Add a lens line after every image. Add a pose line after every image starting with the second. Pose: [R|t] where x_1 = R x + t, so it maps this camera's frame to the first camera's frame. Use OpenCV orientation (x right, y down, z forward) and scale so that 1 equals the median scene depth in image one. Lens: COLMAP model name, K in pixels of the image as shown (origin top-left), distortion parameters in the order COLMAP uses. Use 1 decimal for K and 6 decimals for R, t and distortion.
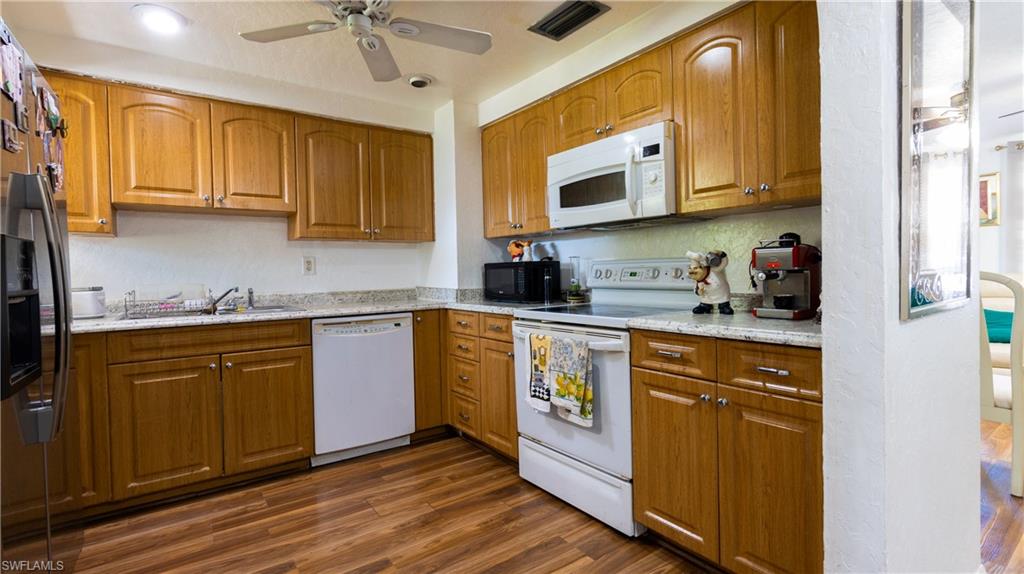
lens RADIAL K [[466.9, 0, 511.7], [0, 466.9, 282.8], [0, 0, 1]] dist [-0.011877, -0.000001]
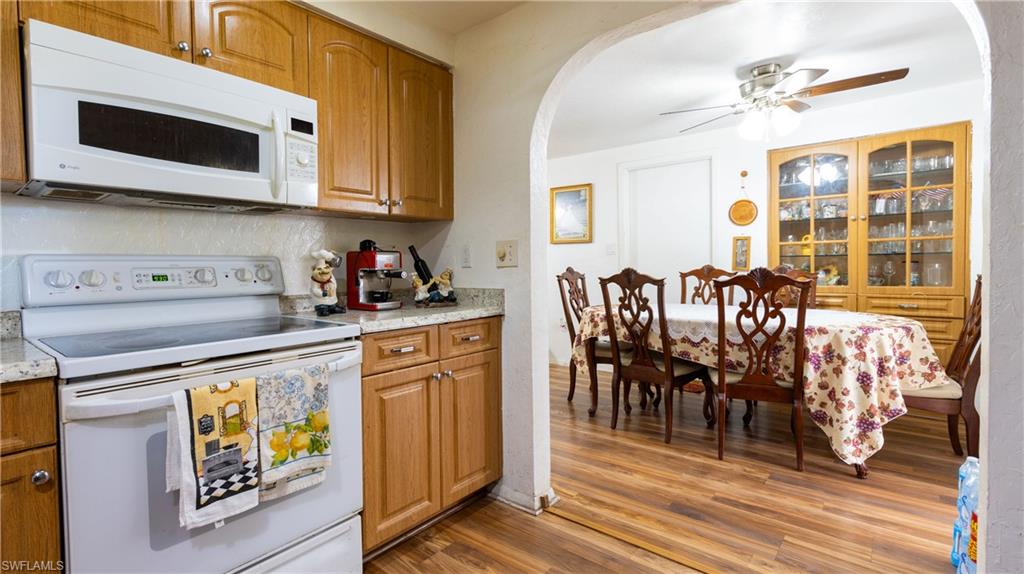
lens RADIAL K [[466.9, 0, 514.0], [0, 466.9, 279.8], [0, 0, 1]] dist [-0.011877, -0.000001]
pose [[-0.251826, -0.007703, 0.967742, -0.568381], [0.041501, 0.998962, 0.018751, -0.008475], [-0.966882, 0.044884, -0.251245, 0.800365]]
